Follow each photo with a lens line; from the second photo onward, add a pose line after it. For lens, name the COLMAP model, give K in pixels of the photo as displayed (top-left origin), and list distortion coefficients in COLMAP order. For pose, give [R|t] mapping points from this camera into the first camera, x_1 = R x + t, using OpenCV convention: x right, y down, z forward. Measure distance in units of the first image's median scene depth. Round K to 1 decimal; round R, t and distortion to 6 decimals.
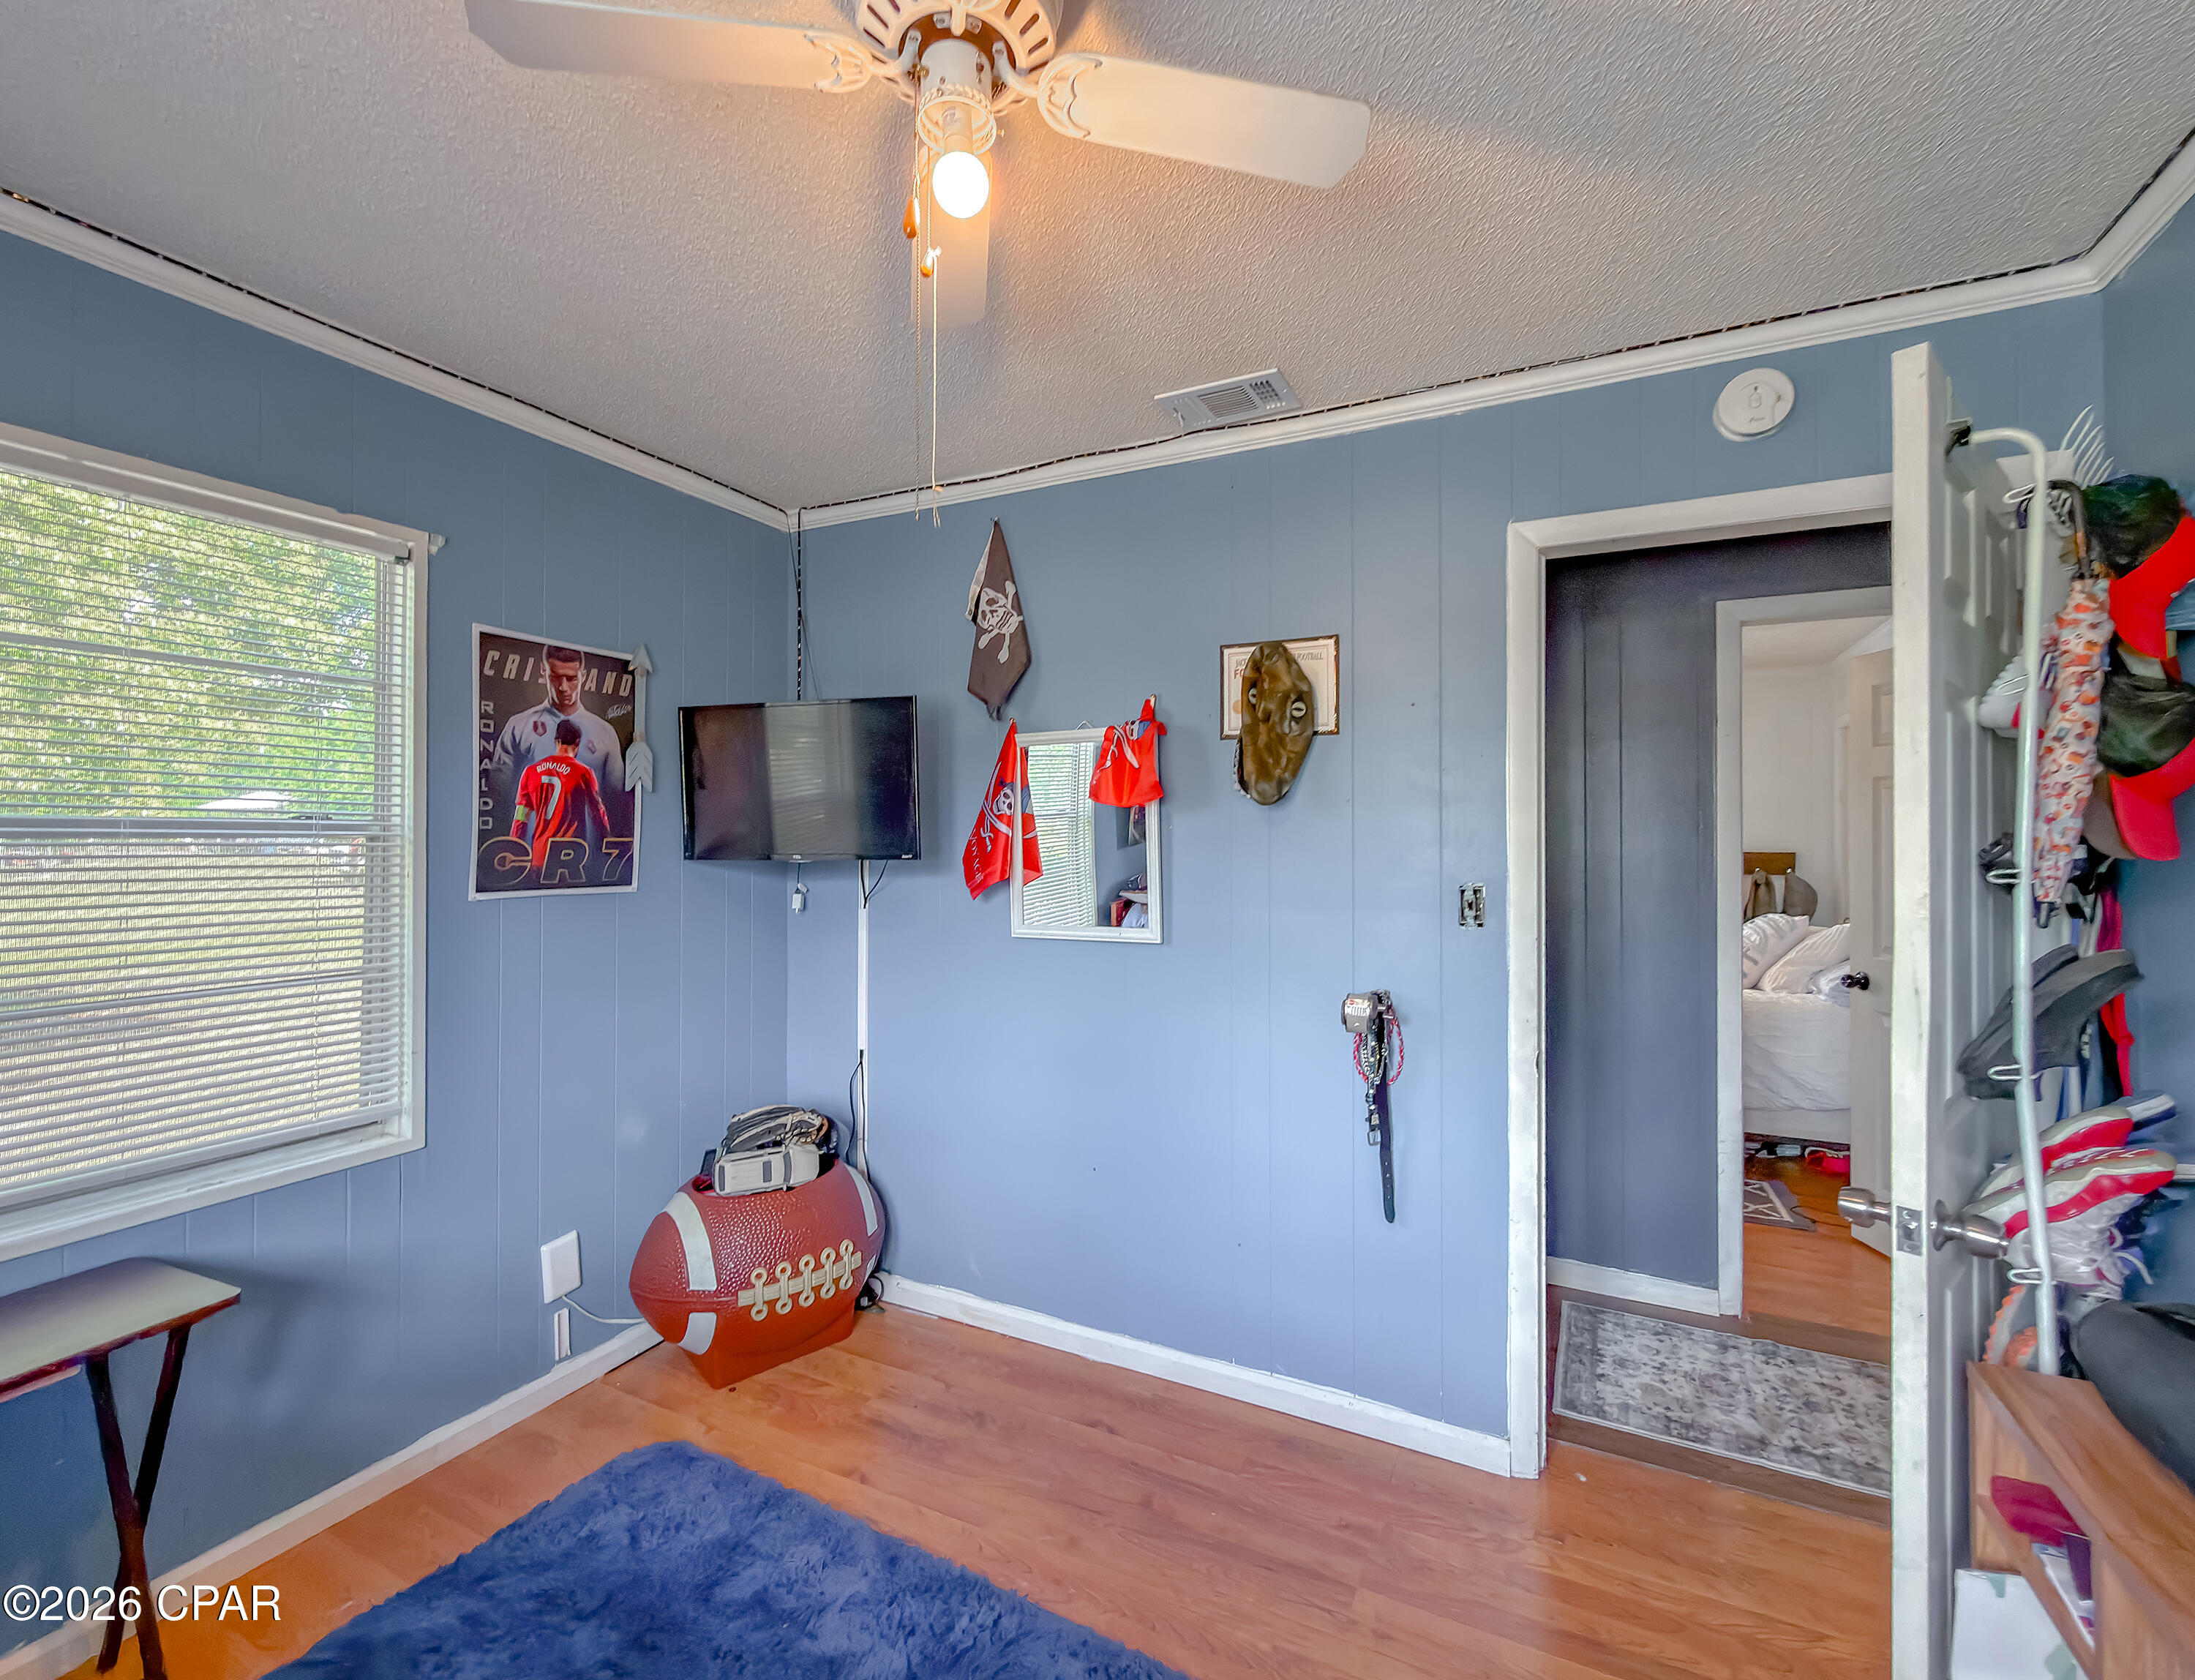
lens RADIAL K [[934.3, 0, 1090.8], [0, 934.3, 830.3], [0, 0, 1]] dist [-0.007166, -0.000117]
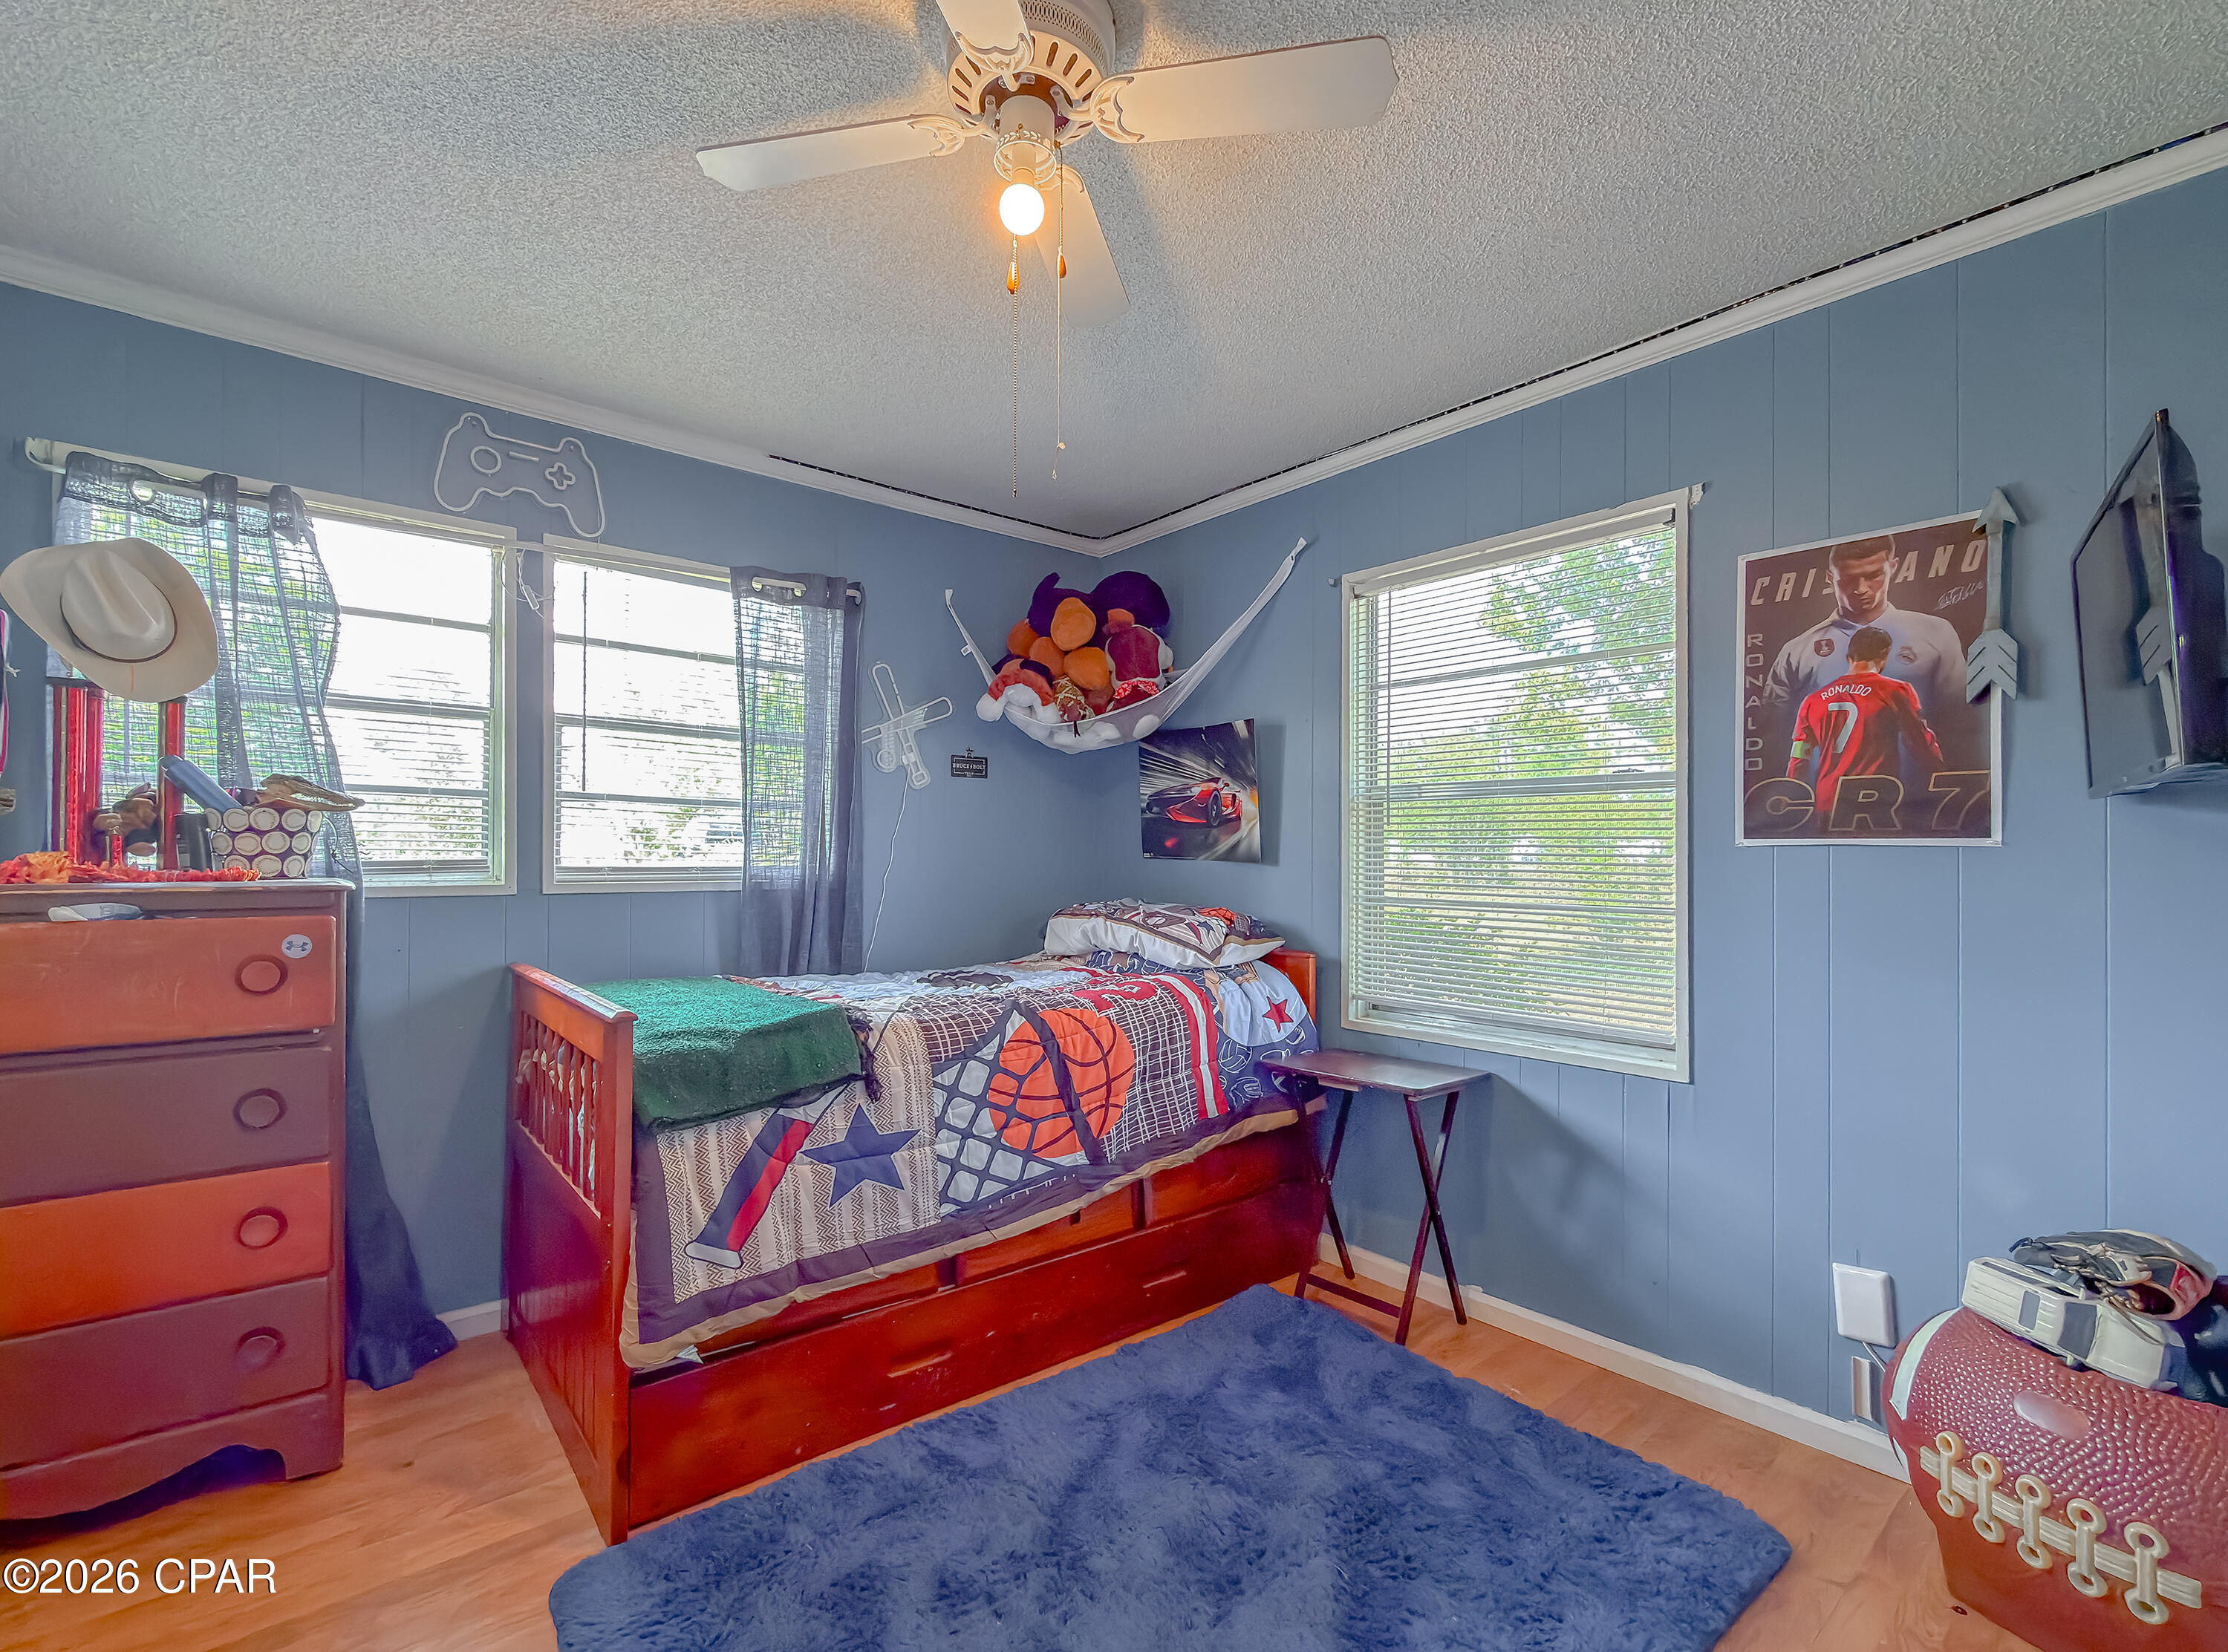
lens RADIAL K [[1016.5, 0, 1106.0], [0, 1016.5, 847.3], [0, 0, 1]] dist [-0.001155, 0.000811]
pose [[-0.391545, -0.010914, -0.920094, 0.512931], [-0.000785, 0.999933, -0.011527, 0.083247], [0.920158, -0.003791, -0.391528, 0.753245]]
